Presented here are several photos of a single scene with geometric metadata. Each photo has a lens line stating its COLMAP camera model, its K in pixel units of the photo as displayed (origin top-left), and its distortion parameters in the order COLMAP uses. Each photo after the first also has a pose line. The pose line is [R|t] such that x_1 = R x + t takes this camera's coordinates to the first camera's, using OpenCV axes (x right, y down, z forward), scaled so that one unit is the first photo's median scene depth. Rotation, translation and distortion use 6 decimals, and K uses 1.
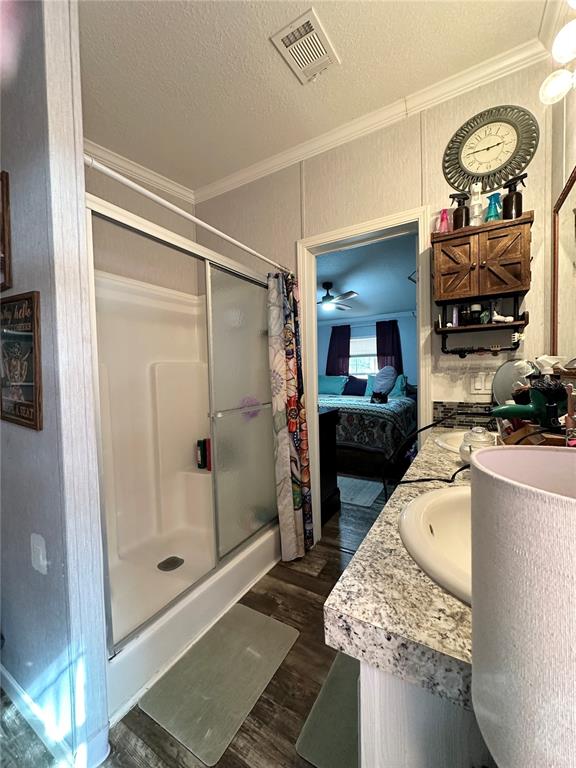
lens RADIAL K [[305.9, 0, 286.9], [0, 305.9, 382.5], [0, 0, 1]] dist [-0.013796, -0.000169]
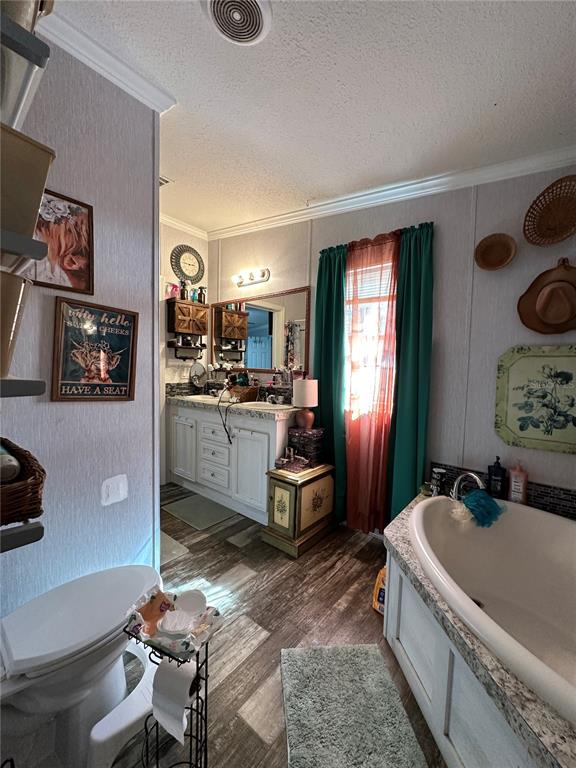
lens RADIAL K [[305.9, 0, 285.6], [0, 305.9, 385.1], [0, 0, 1]] dist [-0.013796, -0.000169]
pose [[0.150340, -0.025202, 0.988313, -1.370577], [0.008571, 0.999671, 0.024188, 0.038207], [-0.988597, 0.004834, 0.150507, -0.002217]]
